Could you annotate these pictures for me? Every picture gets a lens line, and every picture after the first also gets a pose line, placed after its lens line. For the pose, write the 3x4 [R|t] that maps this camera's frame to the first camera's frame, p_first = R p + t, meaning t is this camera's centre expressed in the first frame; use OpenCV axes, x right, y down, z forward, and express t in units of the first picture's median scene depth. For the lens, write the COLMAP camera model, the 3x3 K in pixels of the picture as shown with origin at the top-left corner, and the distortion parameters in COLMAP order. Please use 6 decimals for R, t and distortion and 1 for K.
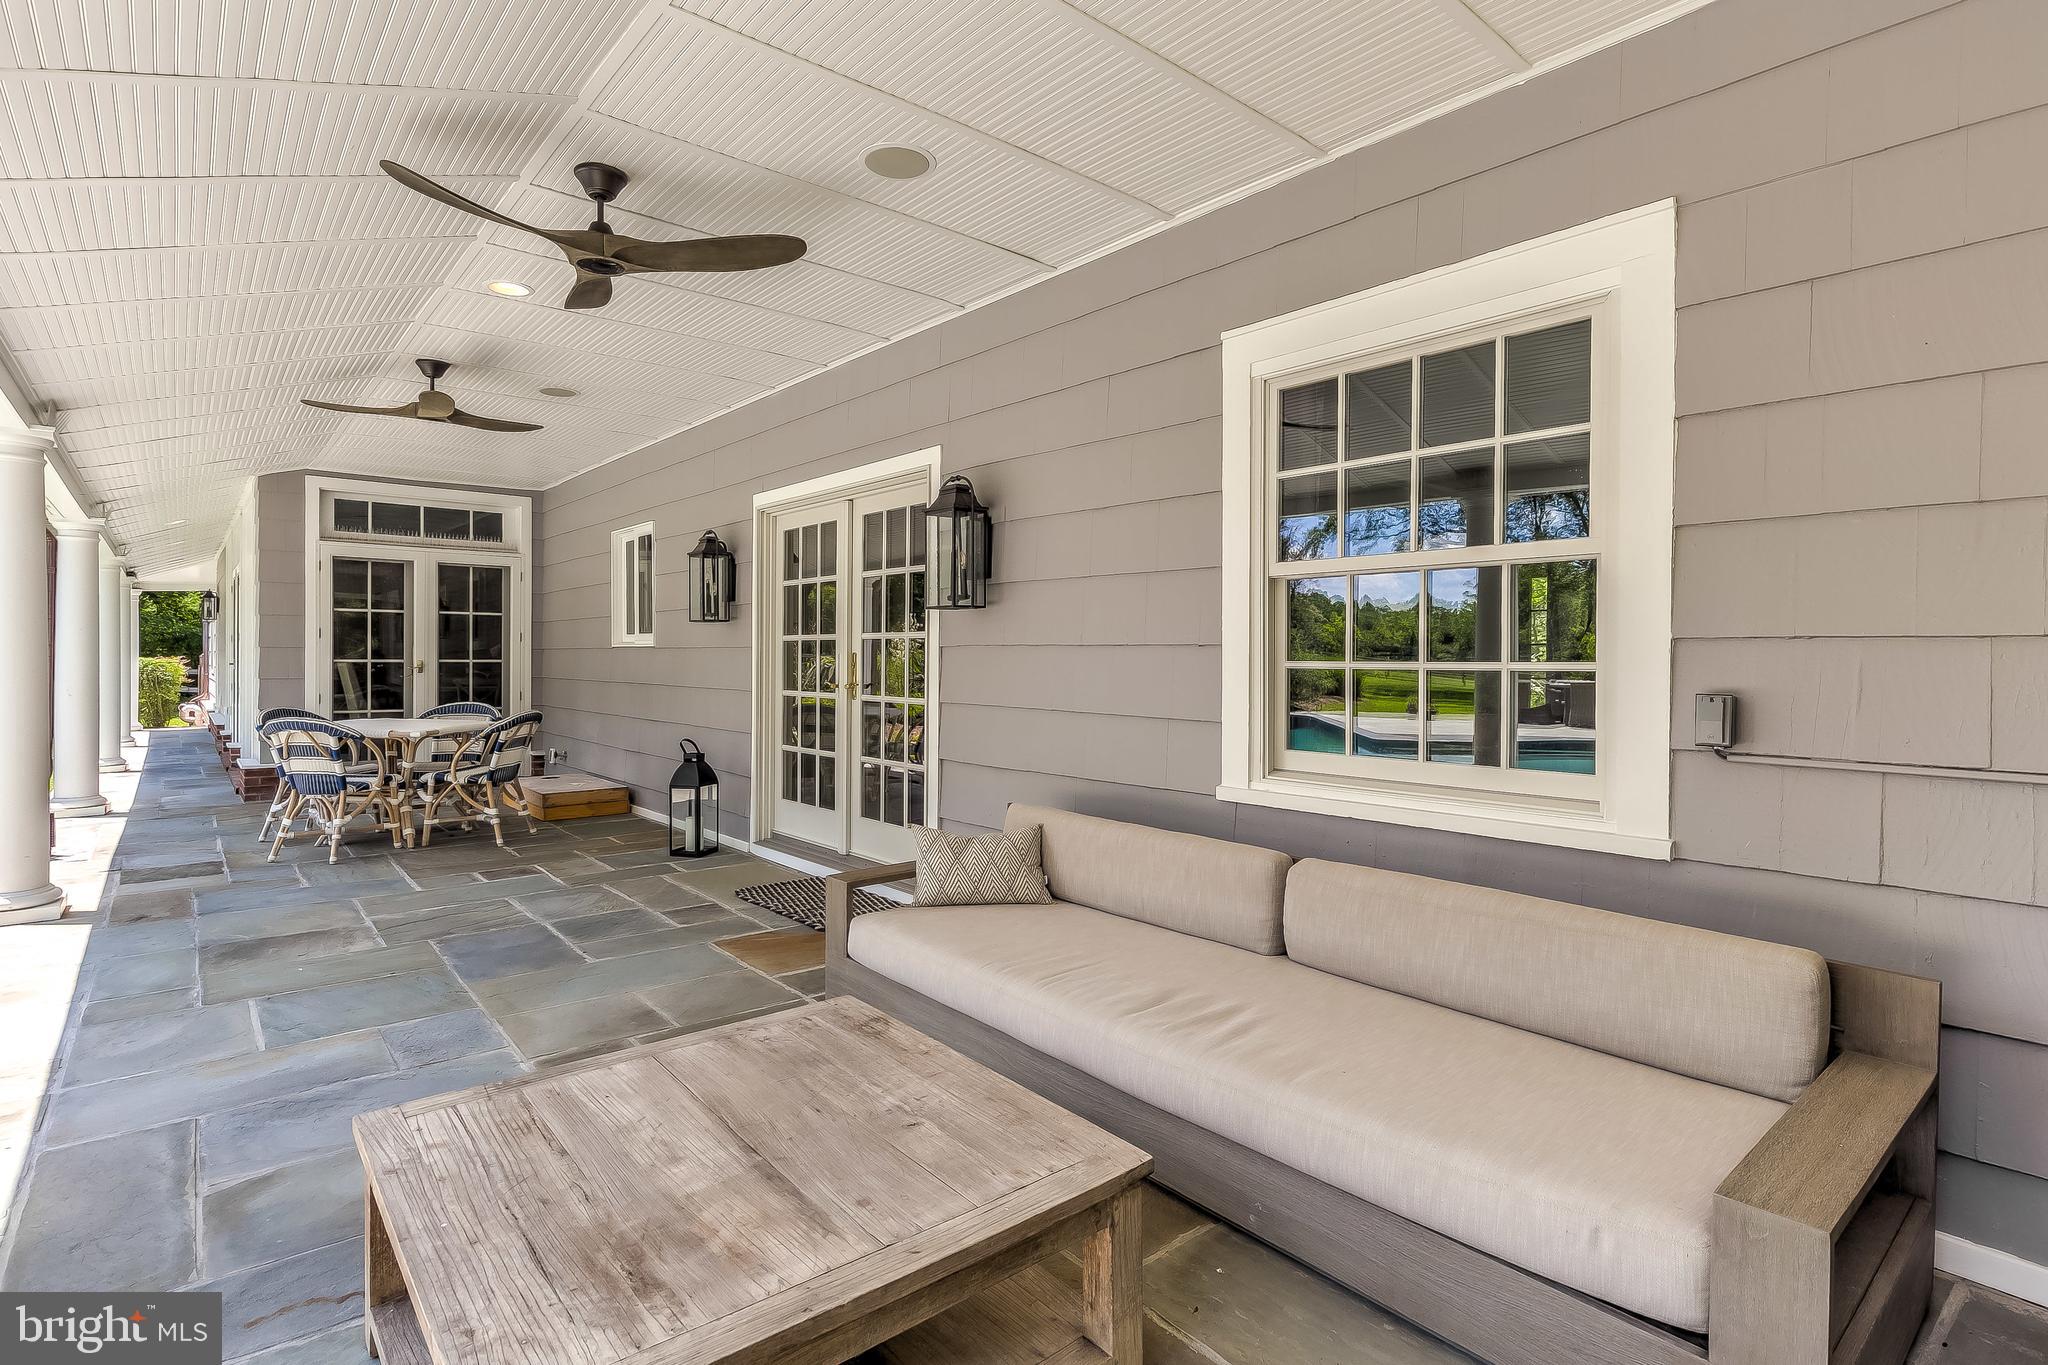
lens RADIAL K [[1004.8, 0, 1038.4], [0, 1004.8, 674.7], [0, 0, 1]] dist [-0.000649, 0.000408]
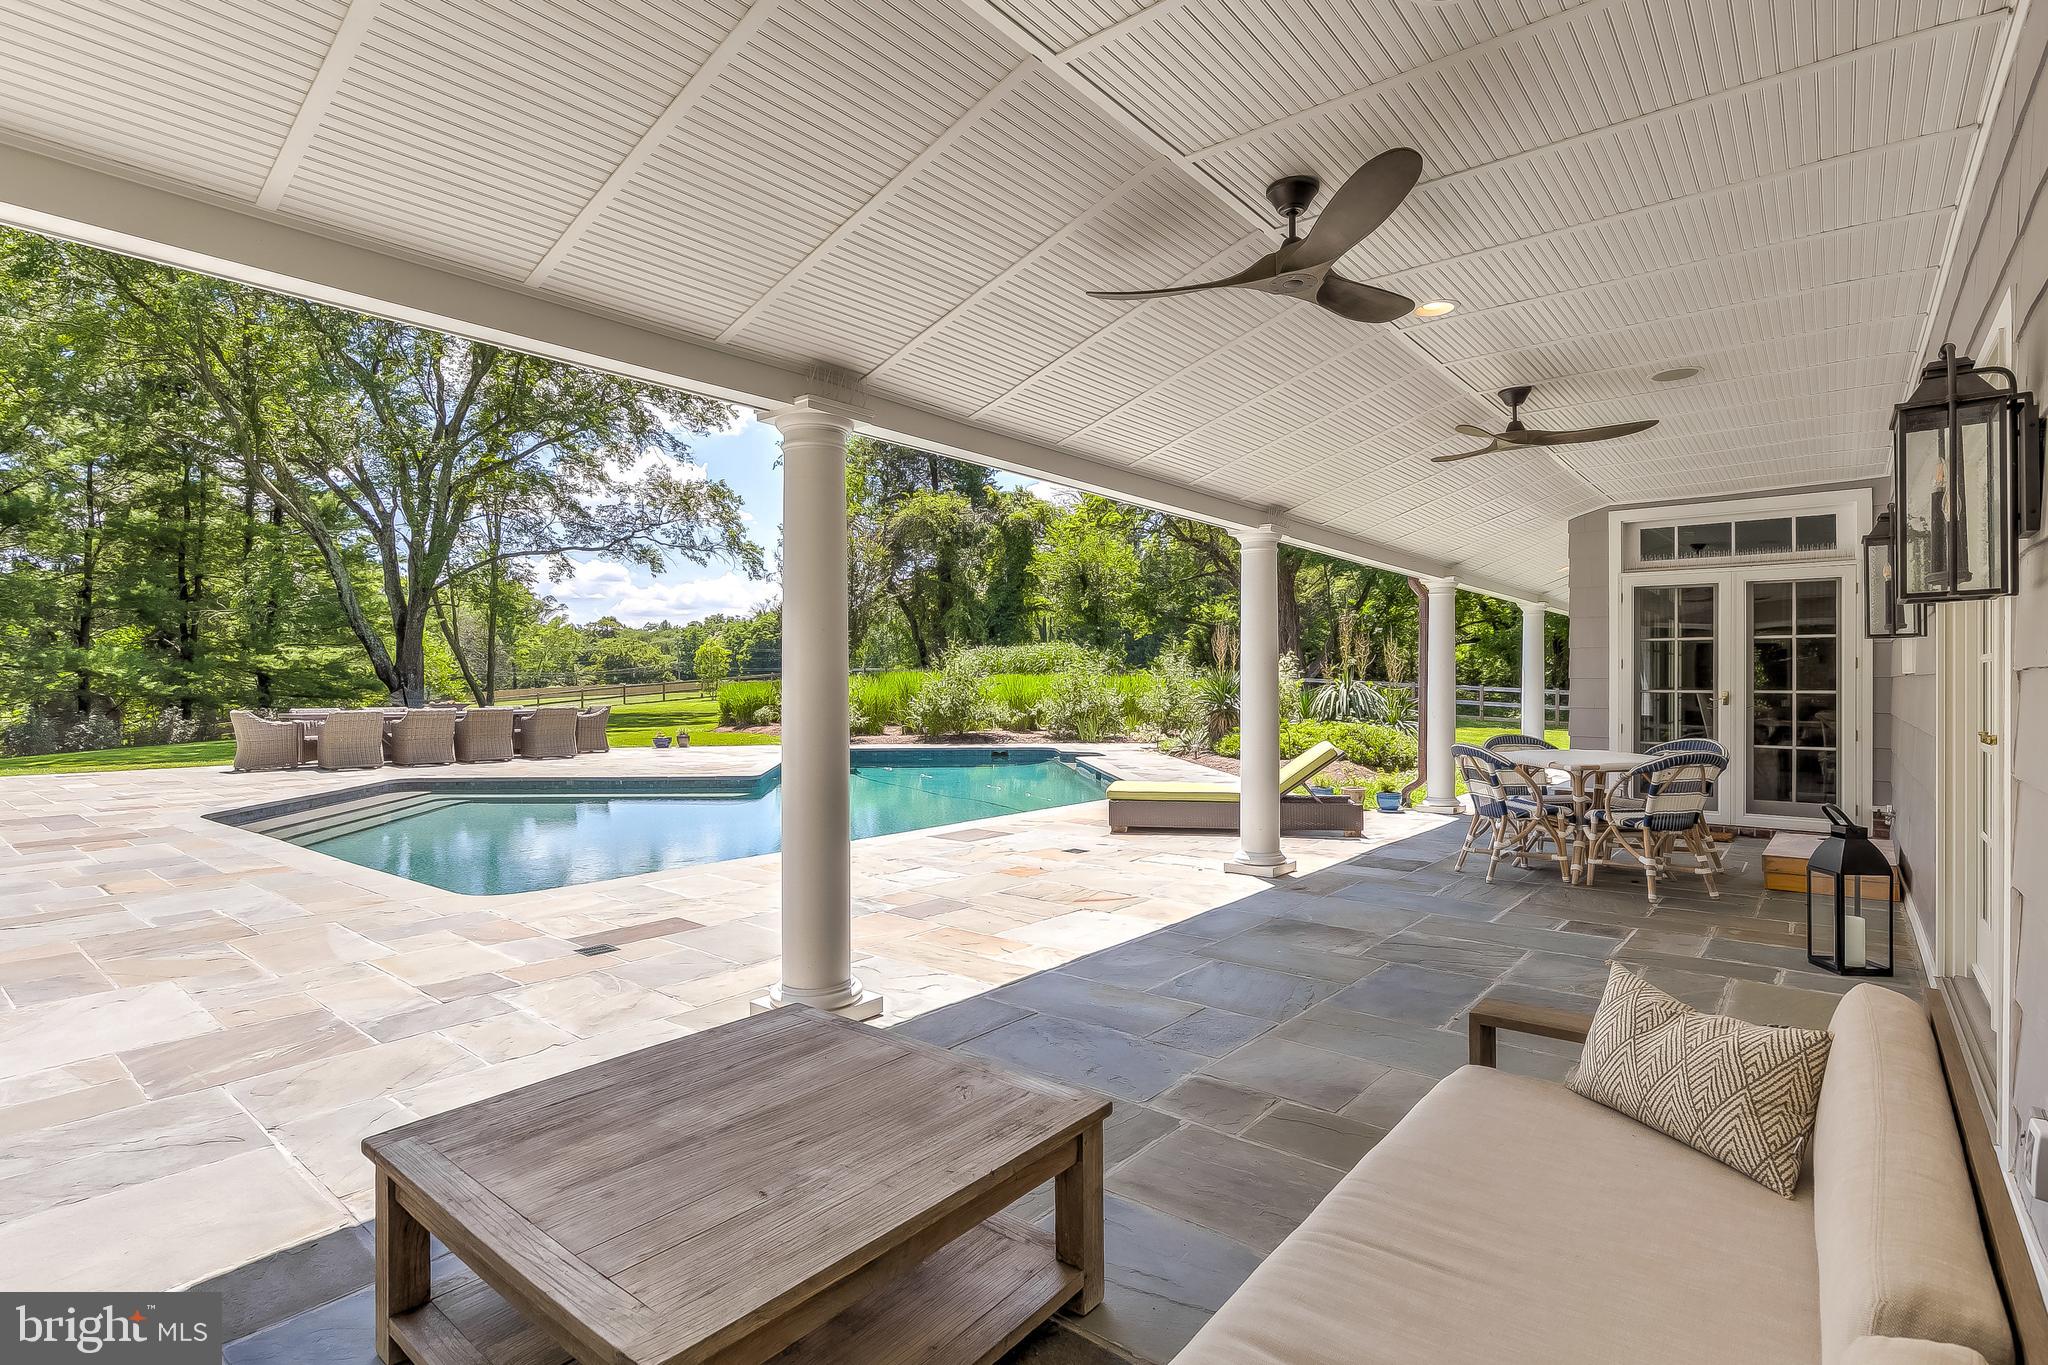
lens RADIAL K [[1004.8, 0, 1025.0], [0, 1004.8, 680.3], [0, 0, 1]] dist [-0.000649, 0.000408]
pose [[0.179073, -0.007123, -0.983810, 0.236916], [-0.015029, 0.999837, -0.009974, -0.007362], [0.983721, 0.016571, 0.178937, 0.297778]]
